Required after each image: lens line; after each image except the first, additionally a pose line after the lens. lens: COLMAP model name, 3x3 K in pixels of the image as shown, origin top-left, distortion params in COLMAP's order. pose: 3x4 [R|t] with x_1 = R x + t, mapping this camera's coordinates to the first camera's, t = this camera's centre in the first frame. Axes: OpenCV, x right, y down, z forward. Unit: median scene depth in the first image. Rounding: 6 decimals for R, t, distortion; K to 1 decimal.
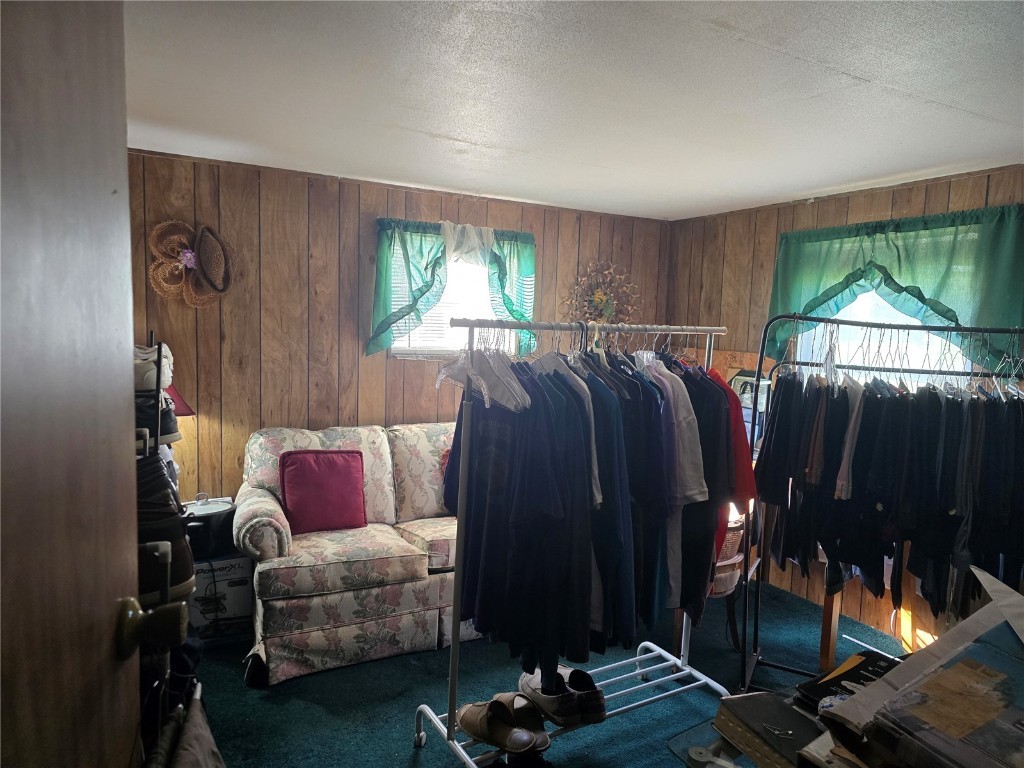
lens RADIAL K [[675.0, 0, 514.1], [0, 675.0, 392.8], [0, 0, 1]] dist [0.073950, -0.069337]
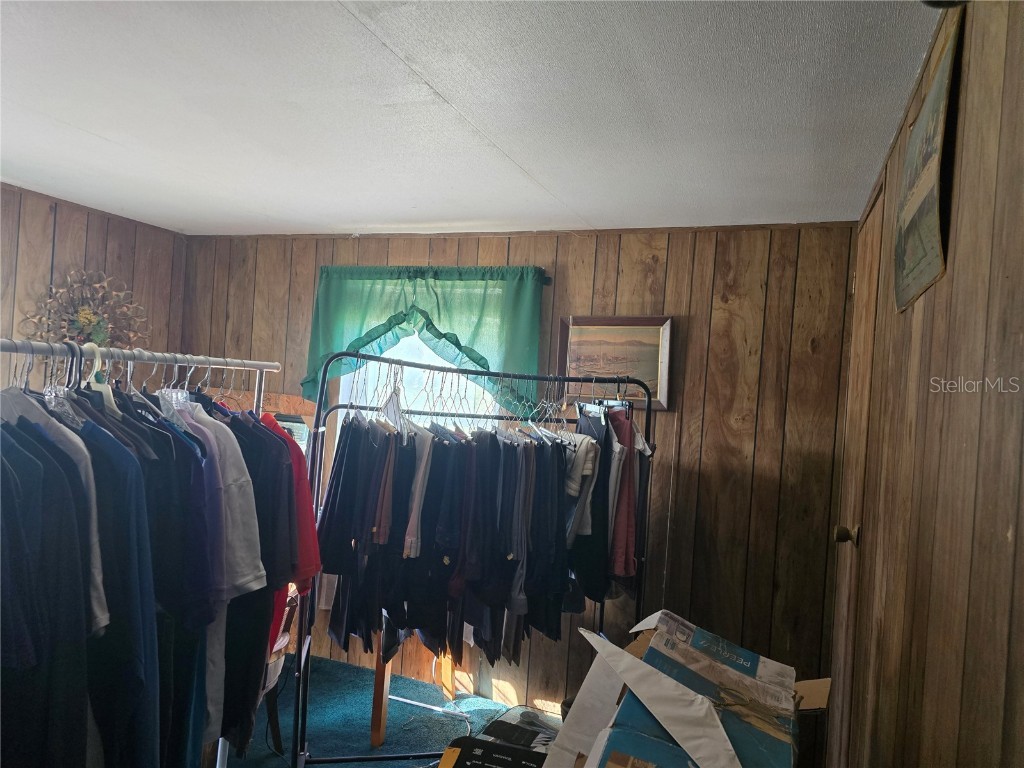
lens RADIAL K [[675.0, 0, 514.1], [0, 675.0, 392.8], [0, 0, 1]] dist [0.073950, -0.069337]
pose [[0.765226, 0.017711, 0.643518, 0.000728], [0.022037, 0.998315, -0.053680, -0.009314], [-0.643384, 0.055258, 0.763547, 0.177134]]
